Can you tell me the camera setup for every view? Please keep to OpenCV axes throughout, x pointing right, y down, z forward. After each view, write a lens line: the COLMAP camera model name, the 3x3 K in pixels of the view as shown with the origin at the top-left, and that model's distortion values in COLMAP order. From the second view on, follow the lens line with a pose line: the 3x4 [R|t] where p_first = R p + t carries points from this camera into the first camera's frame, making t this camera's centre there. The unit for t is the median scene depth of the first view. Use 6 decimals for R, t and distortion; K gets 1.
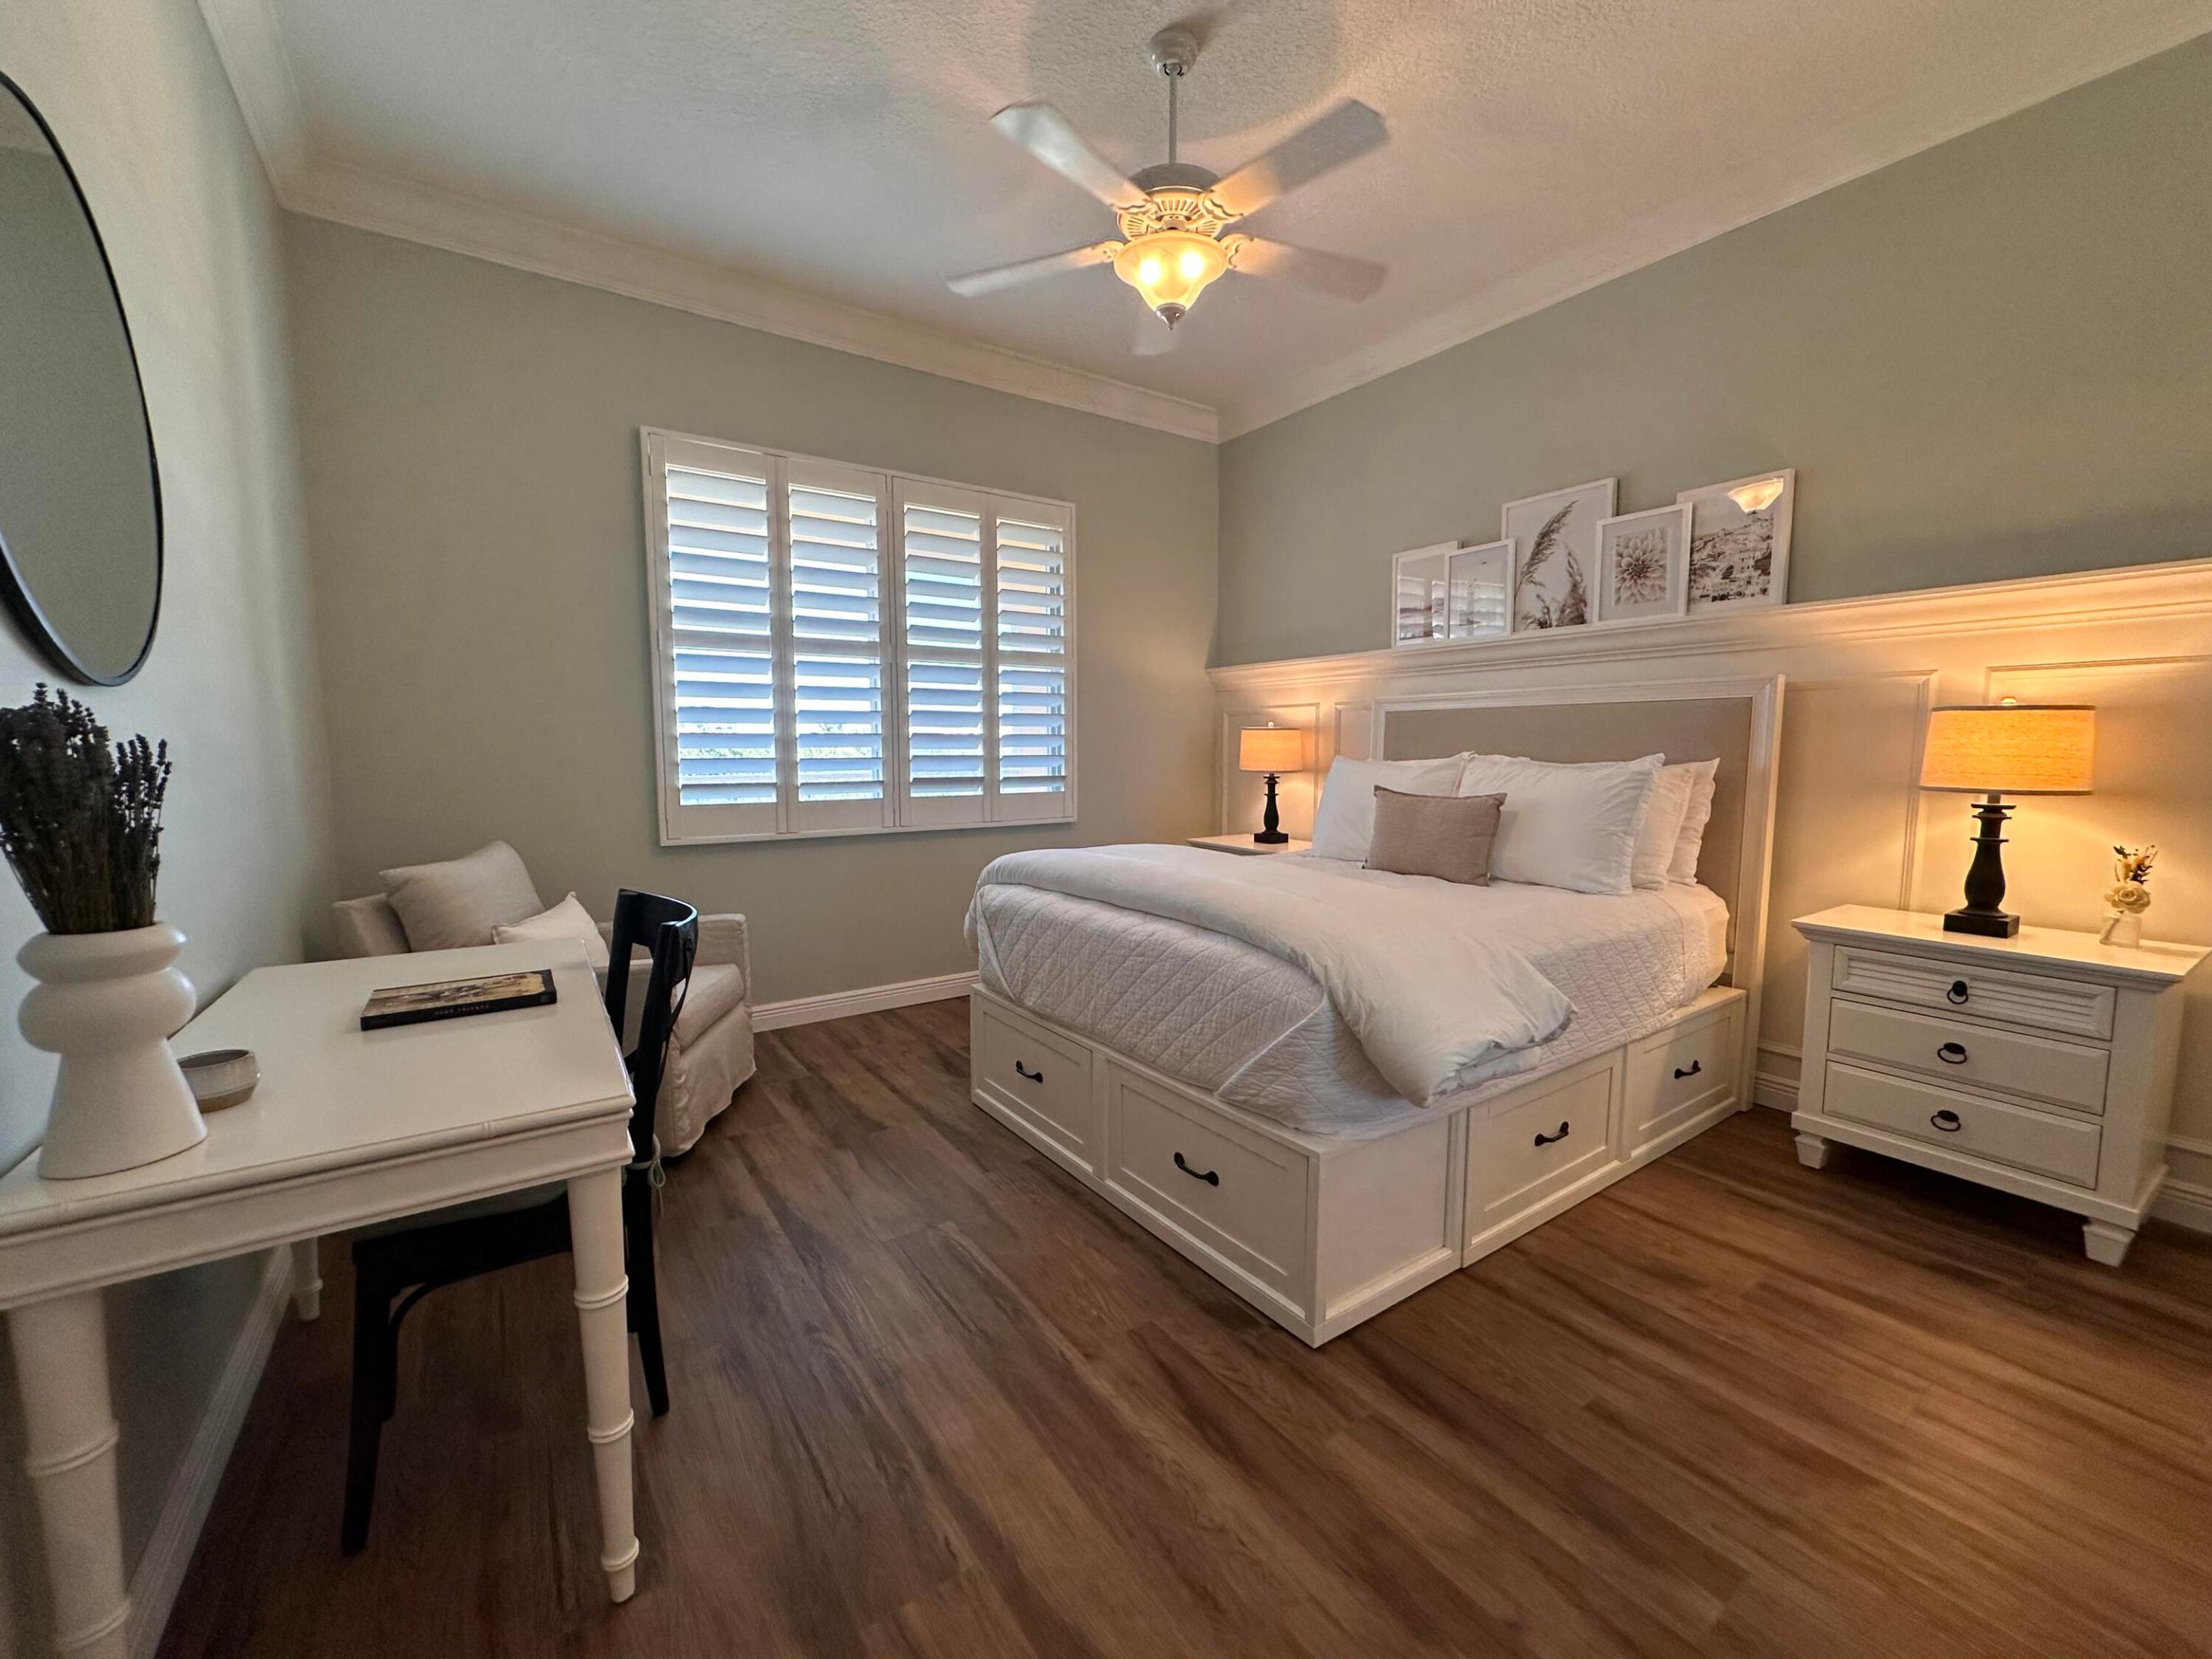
lens RADIAL K [[881.6, 0, 1112.1], [0, 881.6, 830.0], [0, 0, 1]] dist [-0.003786, 0.000965]
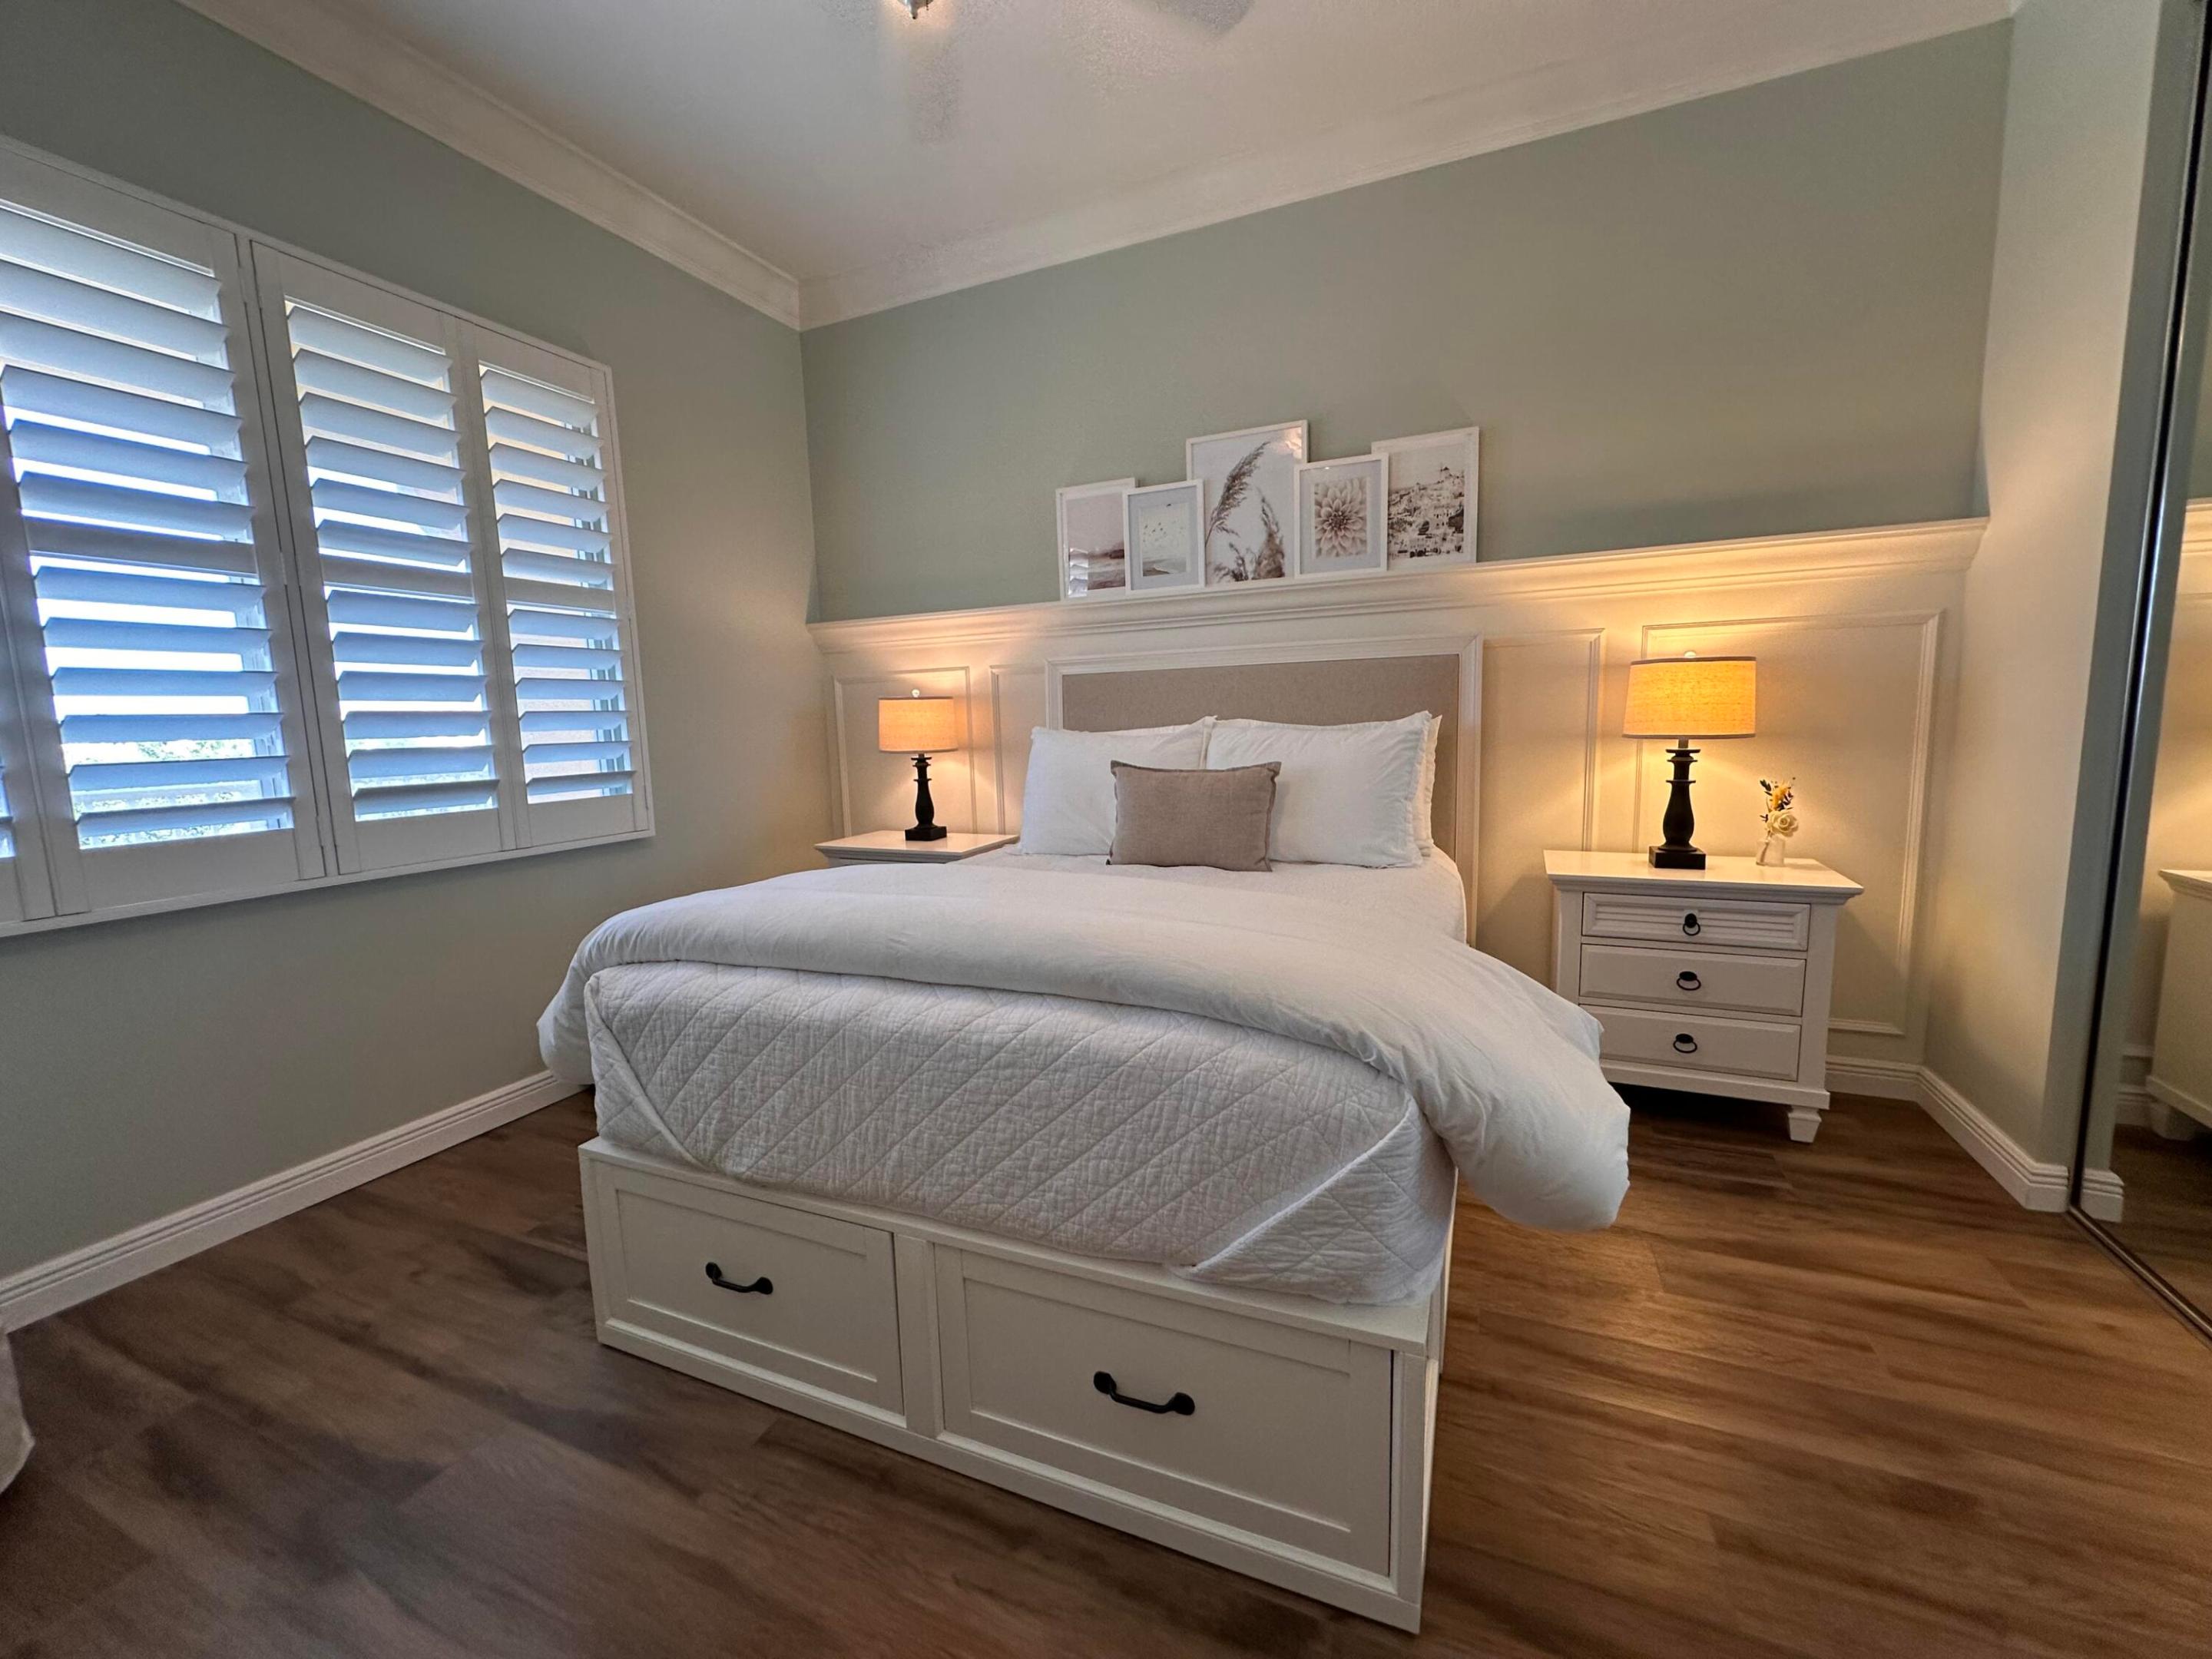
lens RADIAL K [[881.6, 0, 1108.4], [0, 881.6, 828.5], [0, 0, 1]] dist [-0.003786, 0.000965]
pose [[0.850792, -0.089091, 0.517895, -0.170337], [0.078385, 0.996014, 0.042570, -0.030223], [-0.519624, 0.004377, 0.854384, 0.394666]]
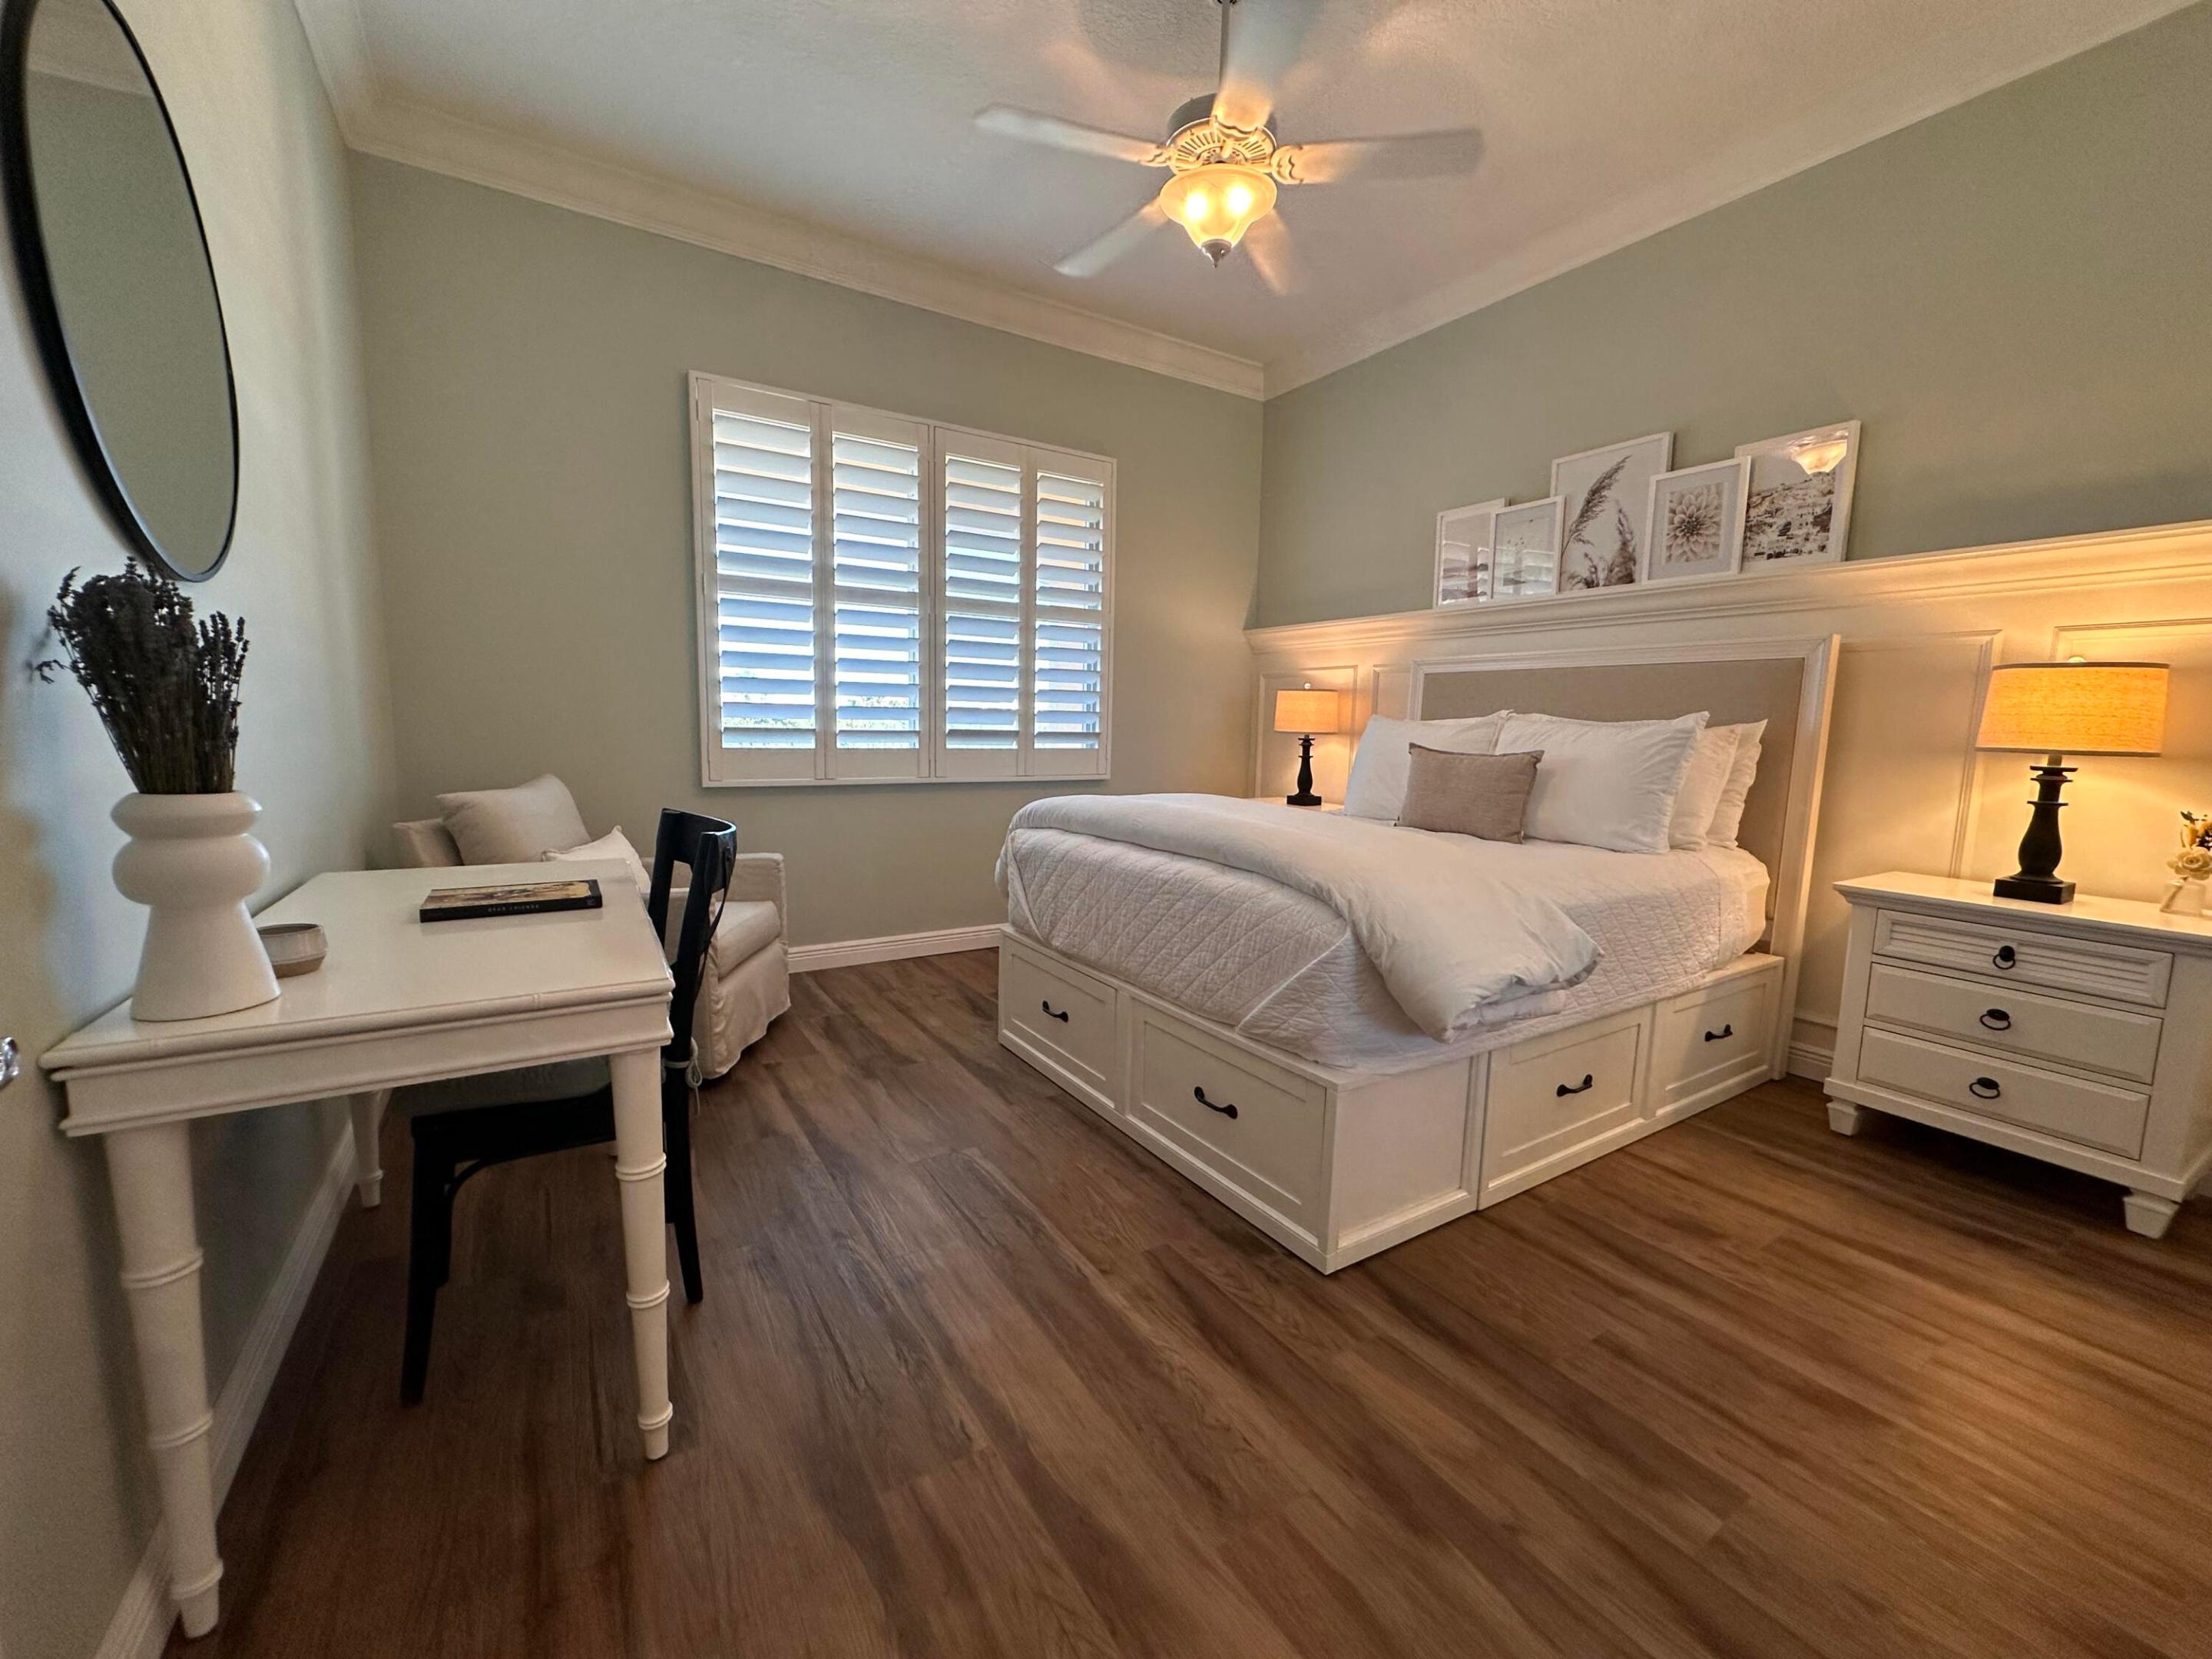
lens RADIAL K [[881.6, 0, 1112.5], [0, 881.6, 829.7], [0, 0, 1]] dist [-0.003786, 0.000965]
pose [[0.998880, 0.027400, -0.038572, 0.005825], [-0.026372, 0.999290, 0.026913, 0.037592], [0.039282, -0.025865, 0.998893, -0.008608]]
